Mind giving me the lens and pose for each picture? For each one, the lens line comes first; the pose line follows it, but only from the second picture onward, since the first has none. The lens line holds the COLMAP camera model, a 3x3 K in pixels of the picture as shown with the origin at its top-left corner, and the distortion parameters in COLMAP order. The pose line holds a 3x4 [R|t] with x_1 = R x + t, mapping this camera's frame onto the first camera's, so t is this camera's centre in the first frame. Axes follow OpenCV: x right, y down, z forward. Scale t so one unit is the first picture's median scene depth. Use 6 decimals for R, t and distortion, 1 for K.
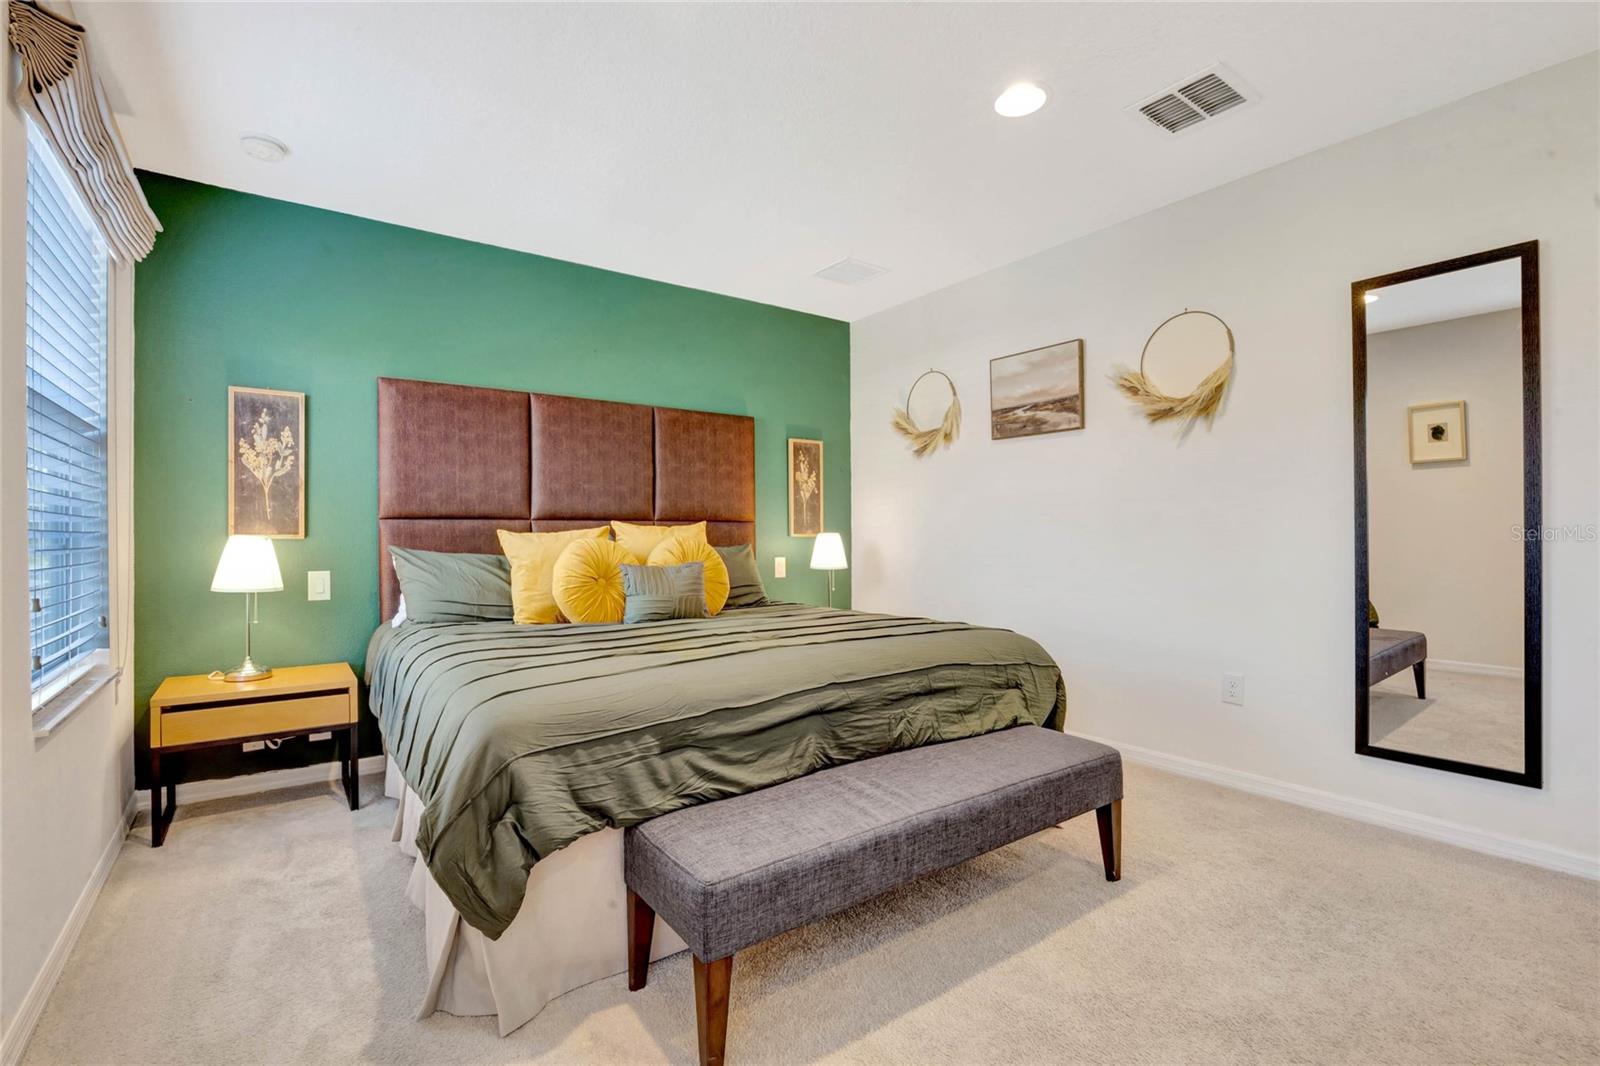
lens RADIAL K [[717.2, 0, 800.0], [0, 717.2, 533.0], [0, 0, 1]] dist [-0.027095, -0.000082]
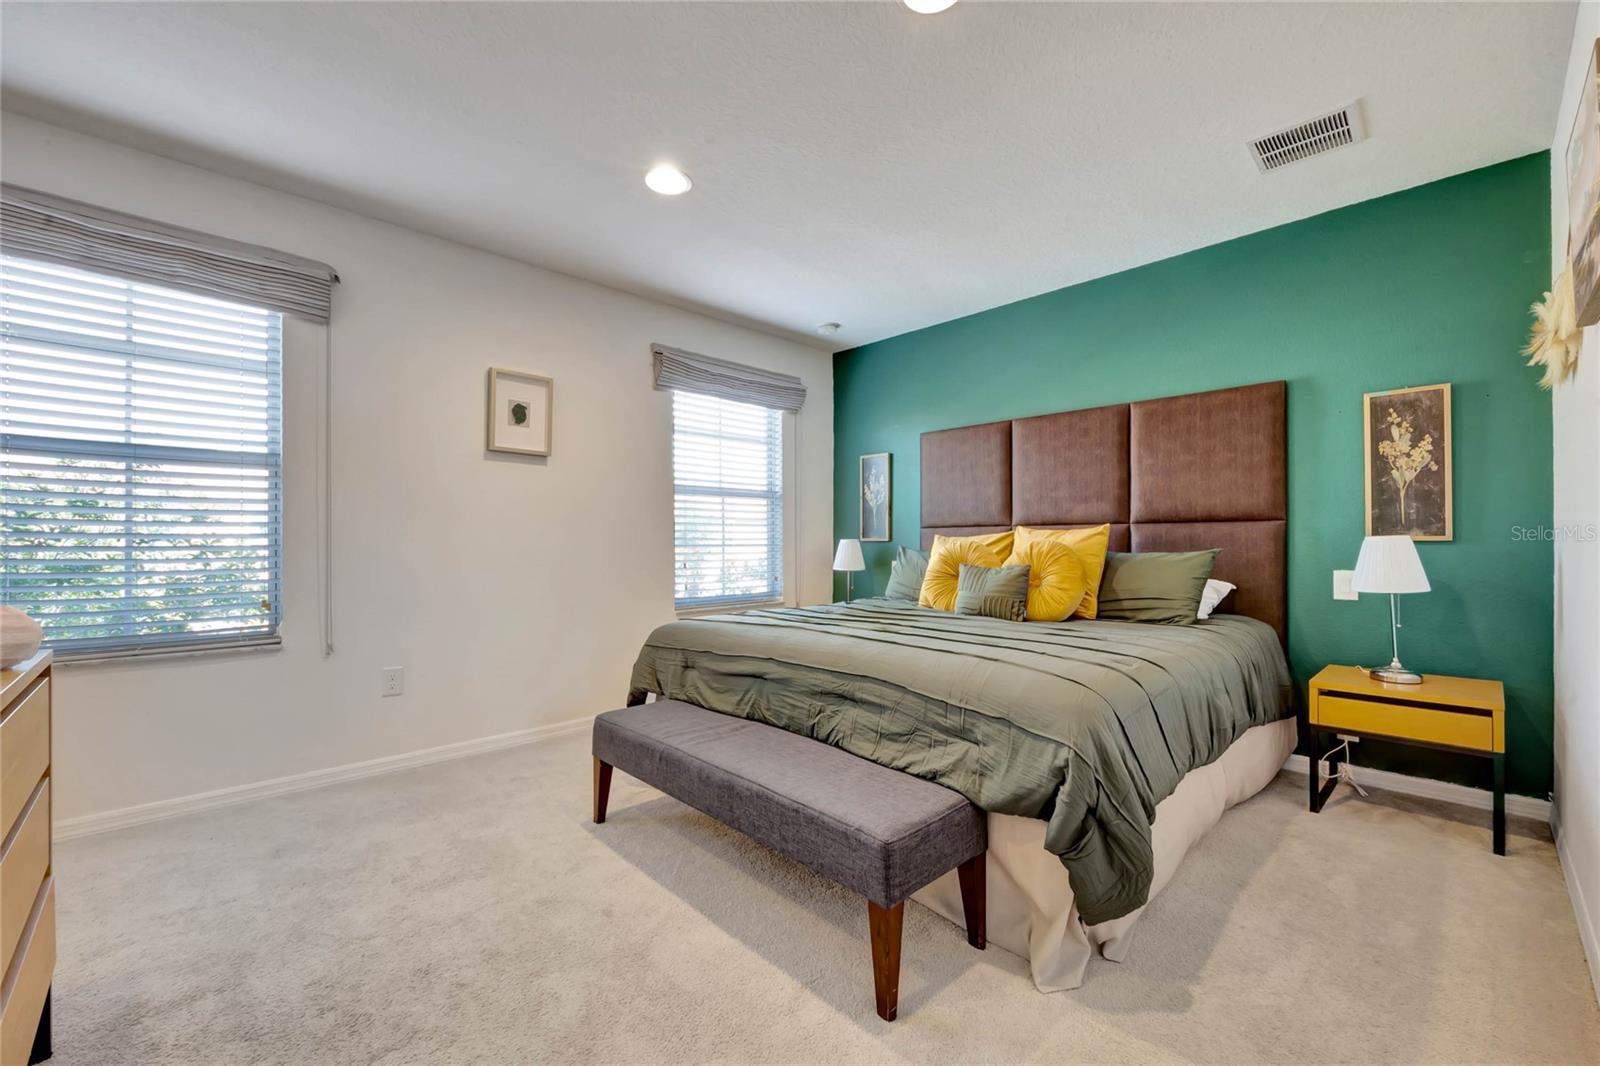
lens RADIAL K [[656.5, 0, 800.0], [0, 656.5, 533.0], [0, 0, 1]] dist [0.002132, 0.000085]
pose [[0.134773, -0.007171, -0.990851, 0.655893], [0.006397, 0.999959, -0.006367, -0.001772], [0.990856, -0.005481, 0.134814, 0.490943]]
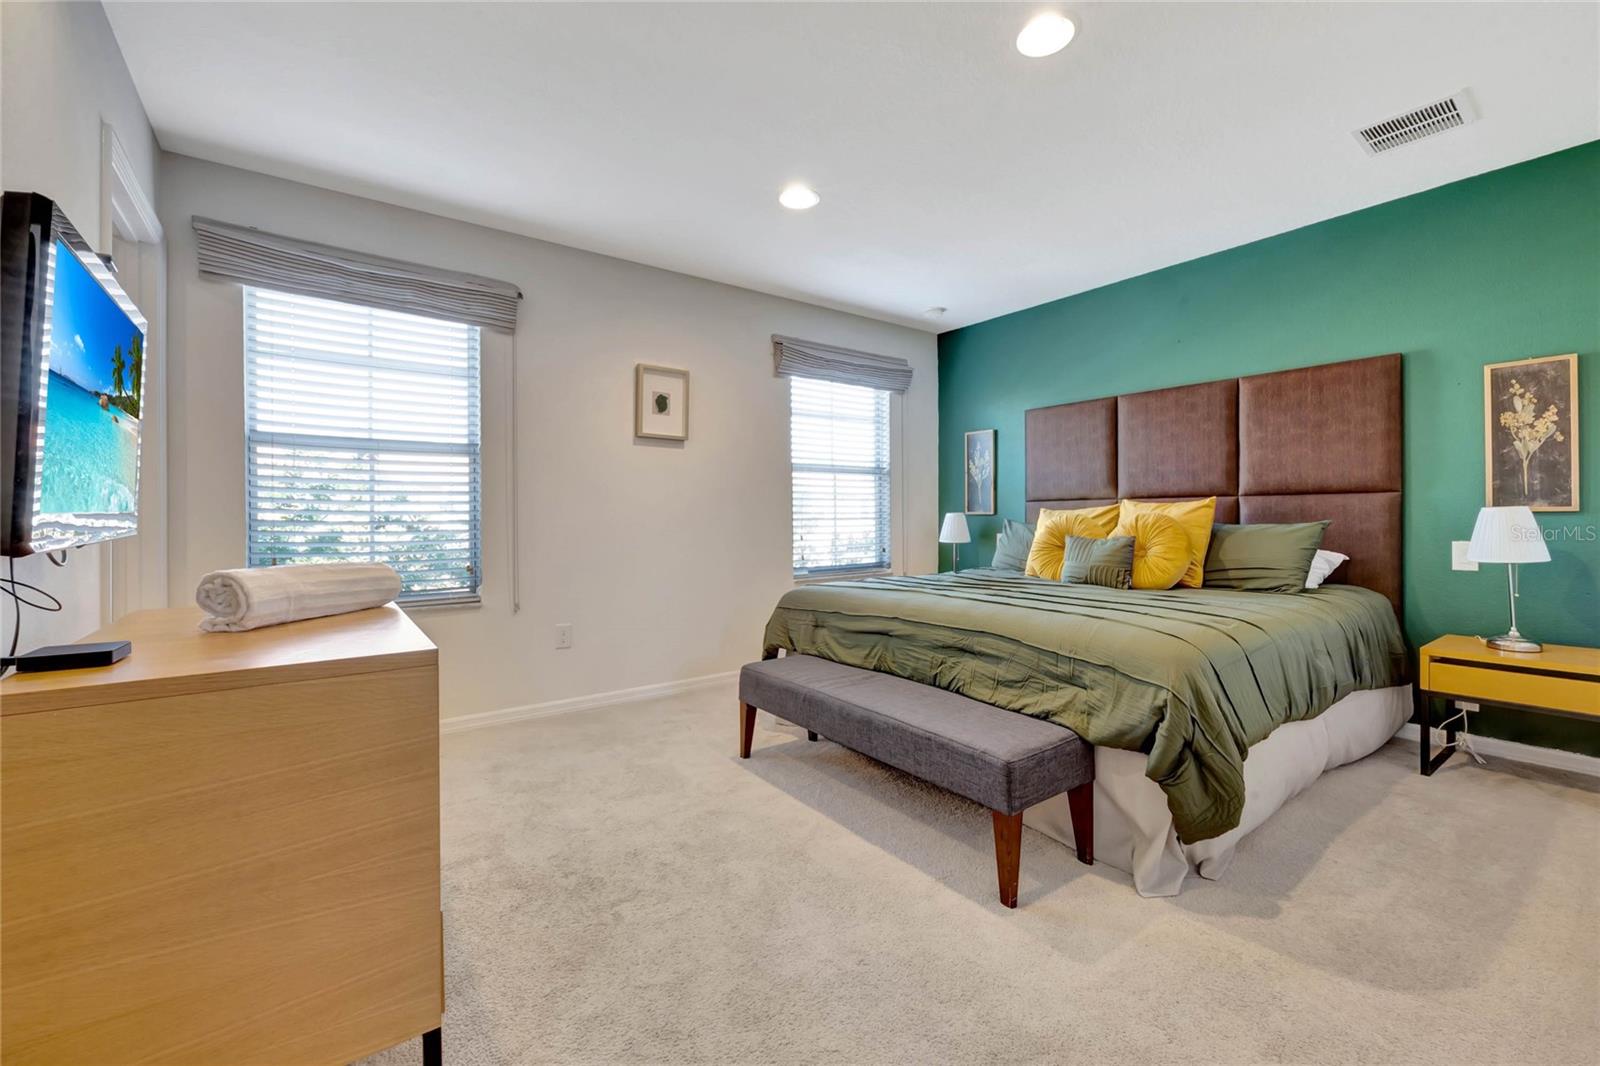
lens RADIAL K [[667.5, 0, 810.8], [0, 667.5, 513.4], [0, 0, 1]] dist [0.001226, 0.000041]
pose [[0.014780, 0.002193, -0.999888, 0.757041], [0.011708, 0.999929, 0.002366, -0.002550], [0.999822, -0.011742, 0.014753, 0.444739]]
